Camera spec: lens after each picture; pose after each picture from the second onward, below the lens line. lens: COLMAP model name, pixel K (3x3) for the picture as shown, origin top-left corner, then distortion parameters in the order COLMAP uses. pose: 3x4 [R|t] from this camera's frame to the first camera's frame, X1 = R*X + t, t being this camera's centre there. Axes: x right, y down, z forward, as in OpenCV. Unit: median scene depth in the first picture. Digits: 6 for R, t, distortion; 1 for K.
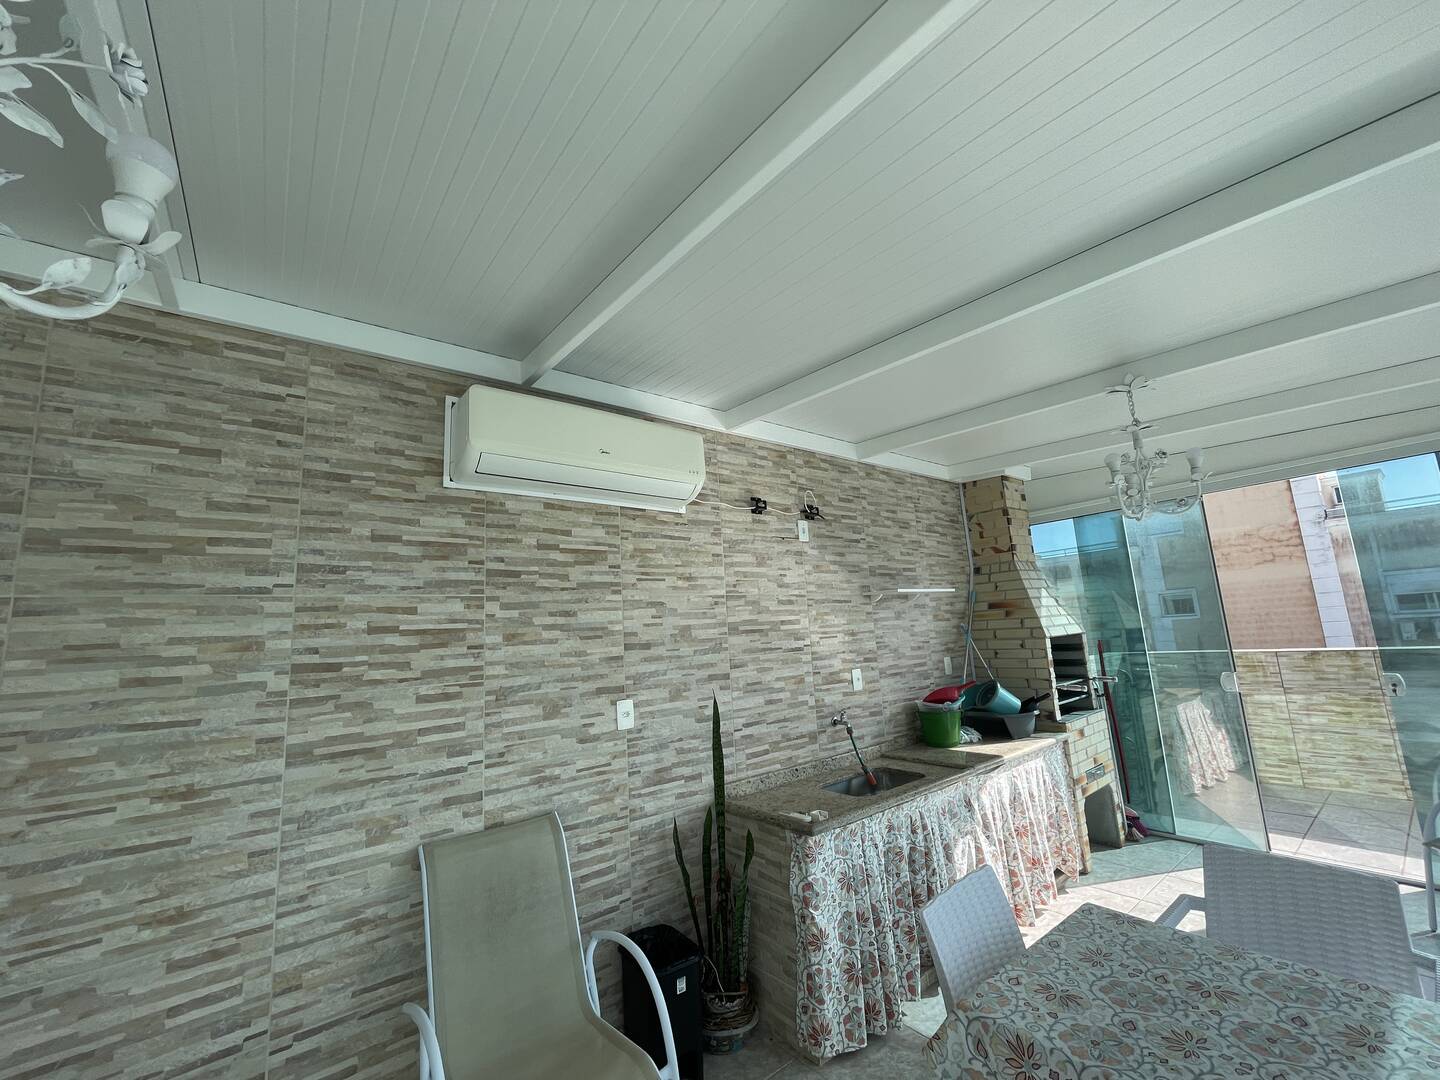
lens RADIAL K [[583.3, 0, 719.1], [0, 583.3, 539.4], [0, 0, 1]] dist [-0.002454, 0.000516]
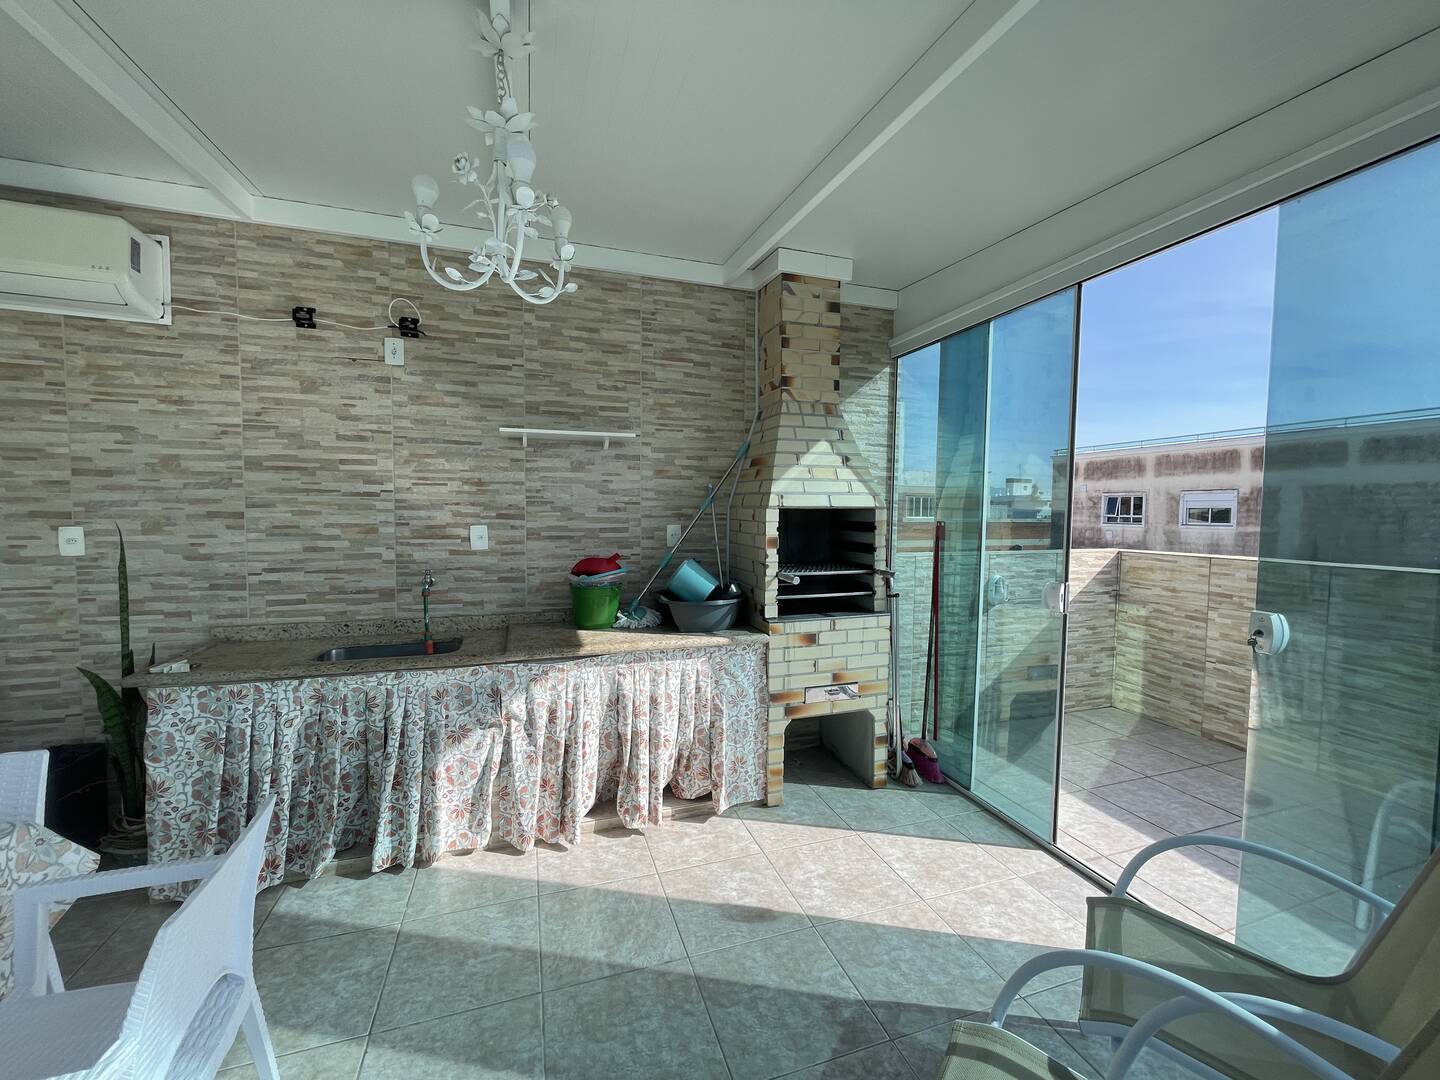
lens RADIAL K [[583.3, 0, 715.0], [0, 583.3, 540.1], [0, 0, 1]] dist [-0.002454, 0.000516]
pose [[0.939353, 0.086093, -0.331968, 1.056180], [-0.009097, 0.973892, 0.226830, 0.065417], [0.342830, -0.210053, 0.915612, 0.445008]]
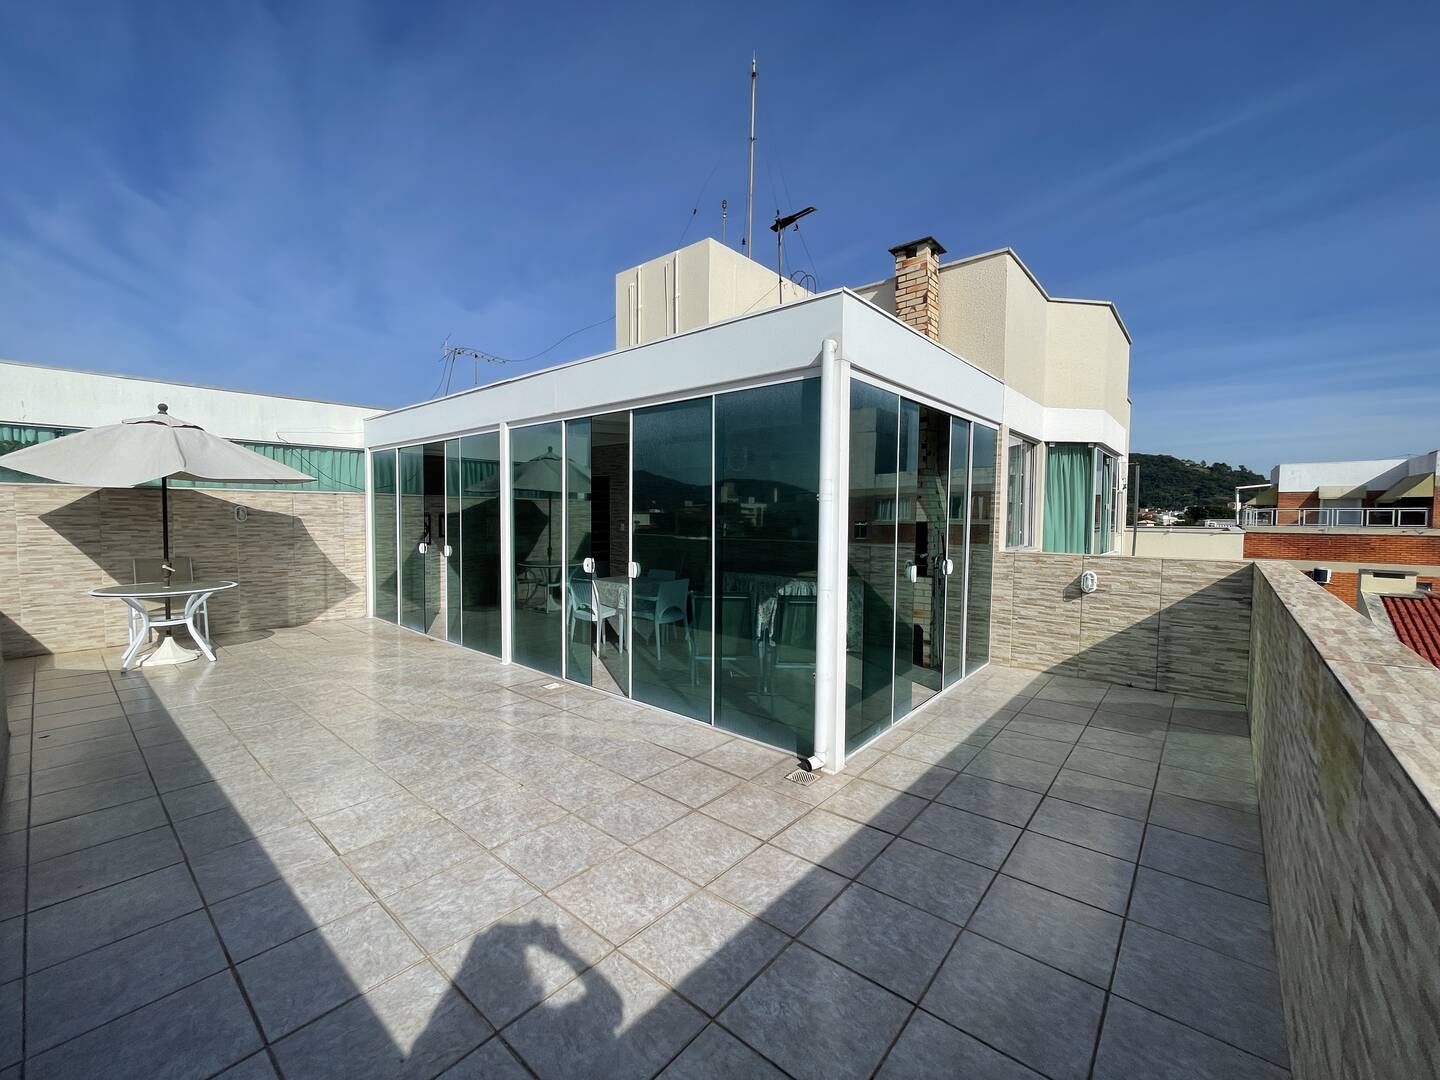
lens RADIAL K [[583.3, 0, 718.9], [0, 583.3, 539.1], [0, 0, 1]] dist [-0.002454, 0.000516]
pose [[0.195222, 0.104041, -0.975225, 2.899126], [0.145179, 0.980337, 0.133648, -0.081685], [0.969954, -0.167673, 0.176279, 0.436642]]
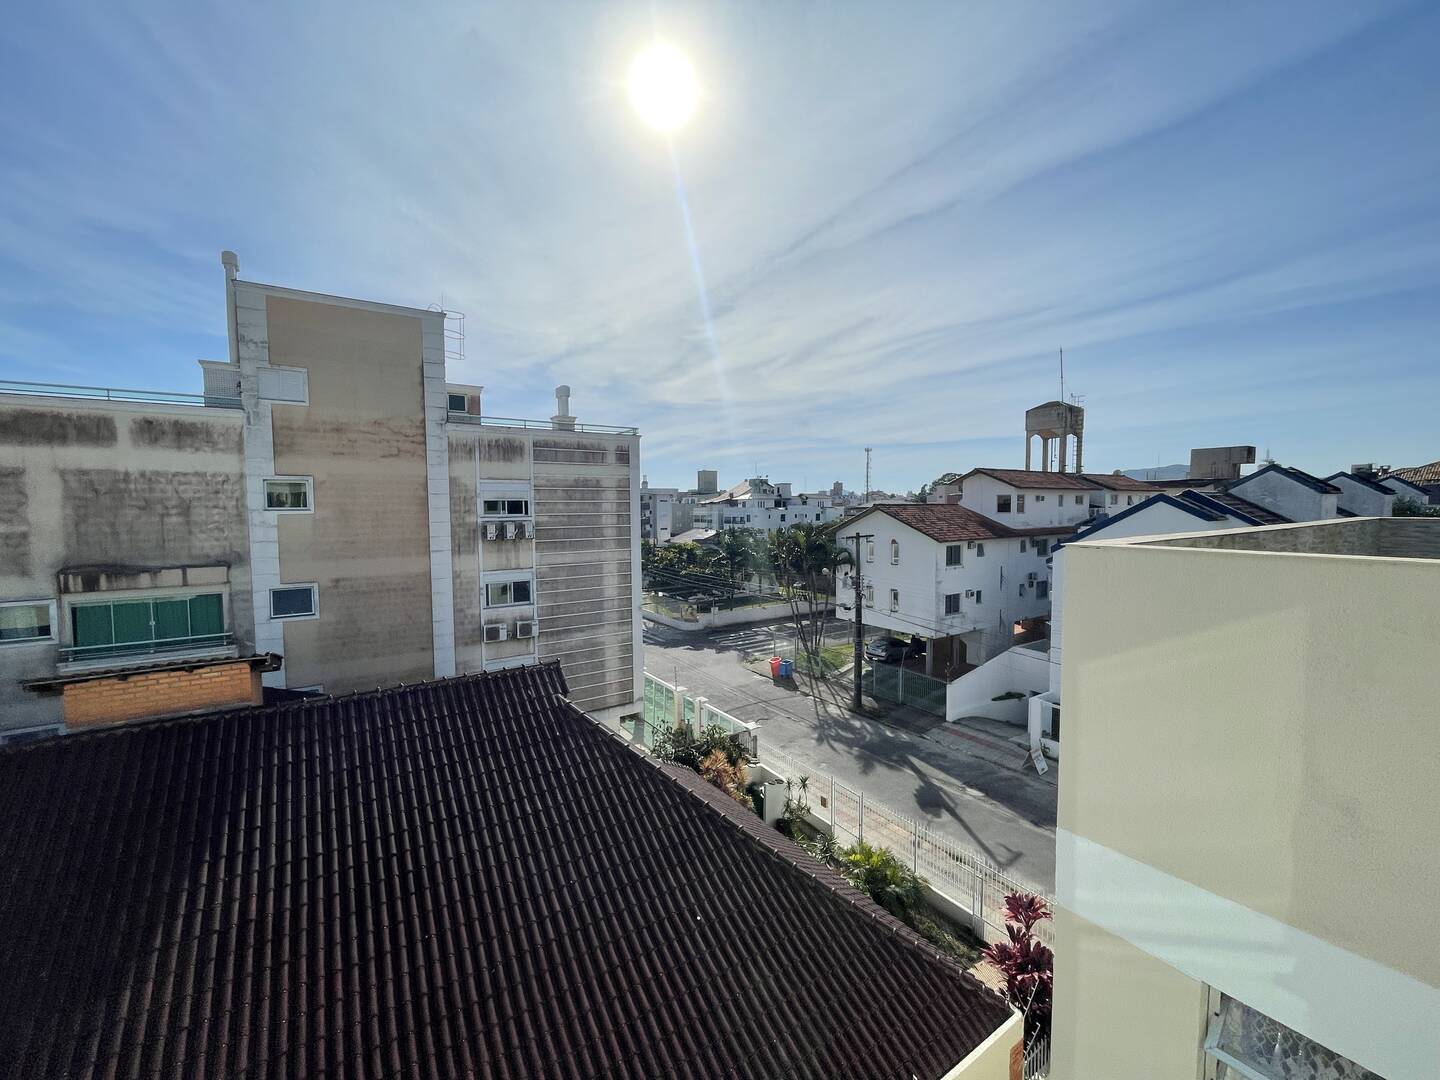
lens RADIAL K [[583.3, 0, 731.4], [0, 583.3, 542.8], [0, 0, 1]] dist [-0.002454, 0.000516]
pose [[0.064957, -0.003053, 0.997883, 0.421749], [-0.162271, 0.986653, 0.013581, 0.526715], [-0.984606, -0.162810, 0.063594, 2.795838]]
